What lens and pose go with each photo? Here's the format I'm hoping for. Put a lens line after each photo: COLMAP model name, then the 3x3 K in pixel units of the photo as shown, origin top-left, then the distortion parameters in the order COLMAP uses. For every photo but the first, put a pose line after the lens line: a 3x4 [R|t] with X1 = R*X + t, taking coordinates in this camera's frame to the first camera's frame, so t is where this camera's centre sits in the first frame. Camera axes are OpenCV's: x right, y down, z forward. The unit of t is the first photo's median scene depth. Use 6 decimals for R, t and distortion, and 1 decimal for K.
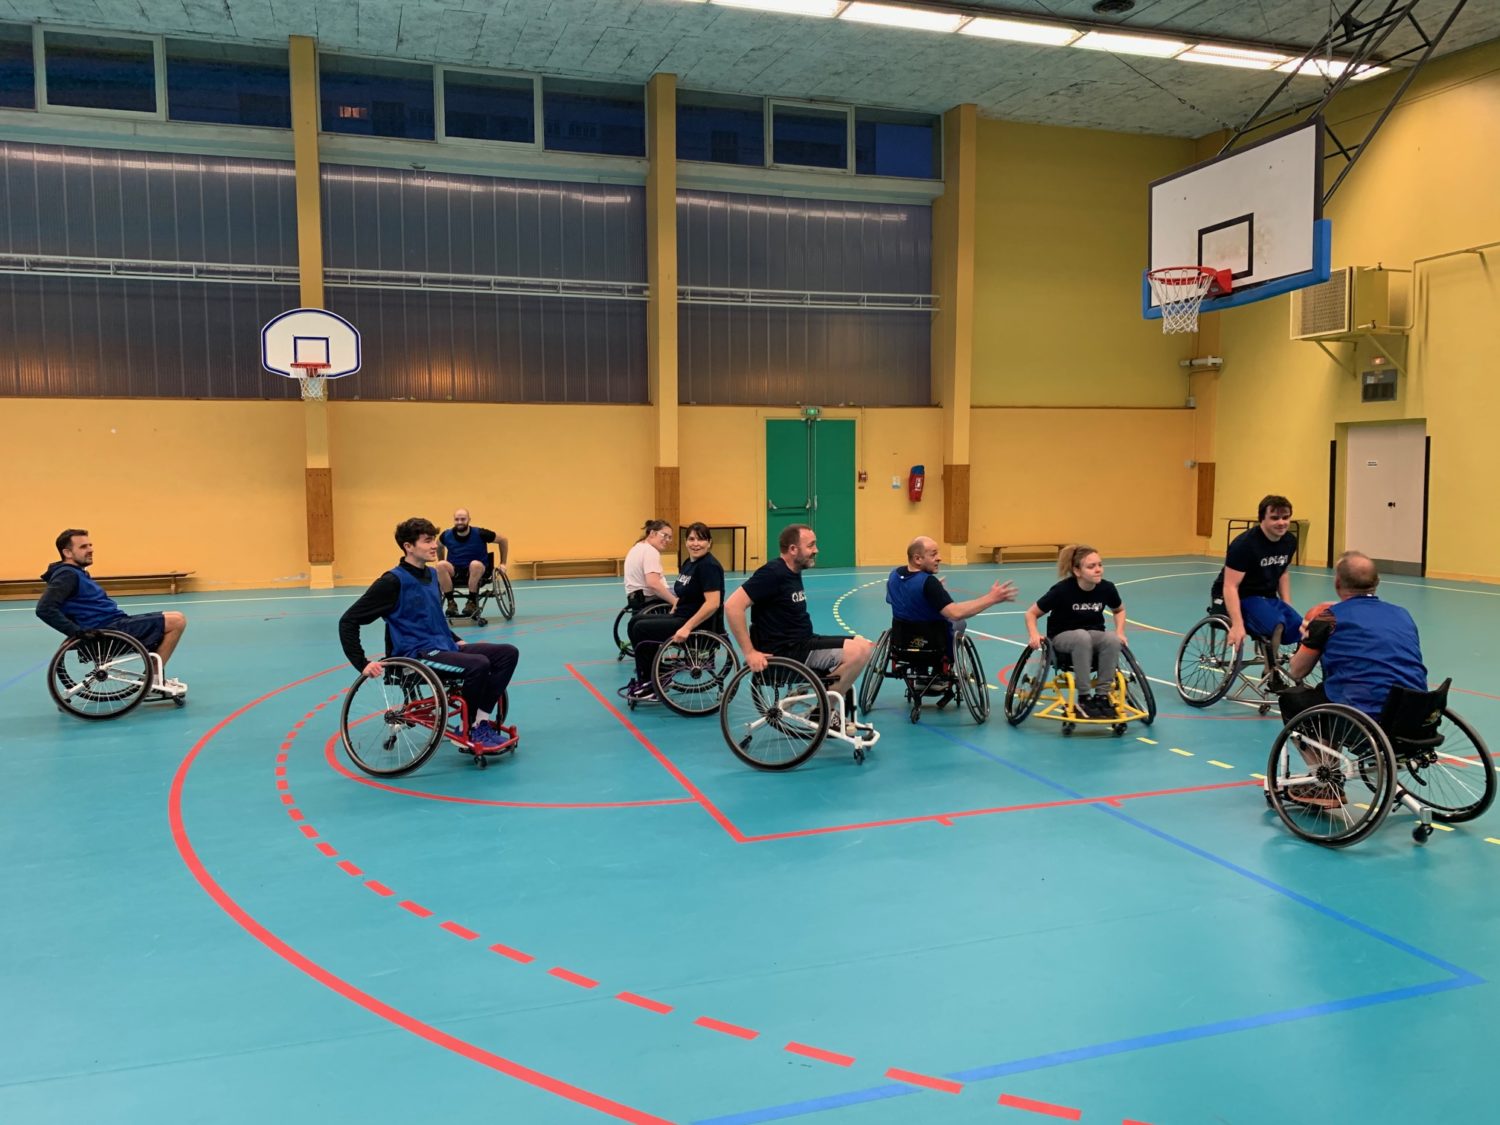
lens RADIAL K [[1136.0, 0, 751.6], [0, 1136.0, 553.7], [0, 0, 1]] dist [0.024723, -0.023021]
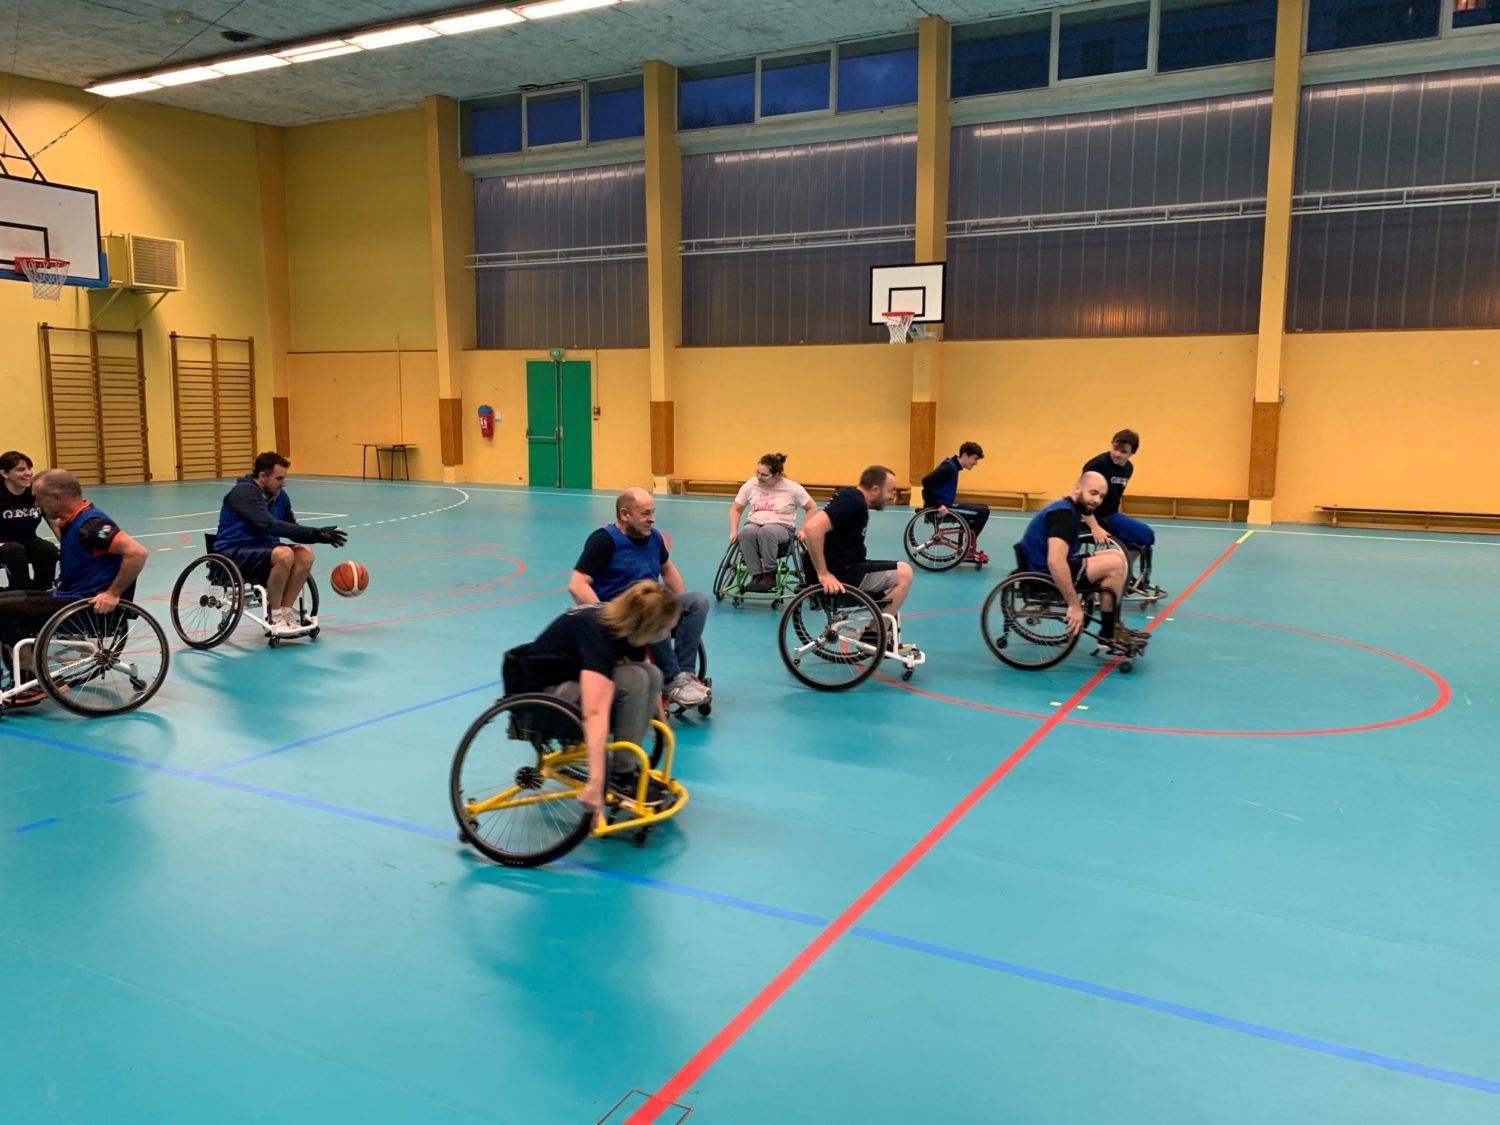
lens RADIAL K [[1136.0, 0, 748.6], [0, 1136.0, 503.8], [0, 0, 1]] dist [0.024723, -0.023021]
pose [[0.700804, 0.073517, -0.709555, 1.099416], [-0.064738, 0.997125, 0.039373, -0.032164], [0.710410, 0.018342, 0.703549, 0.343921]]
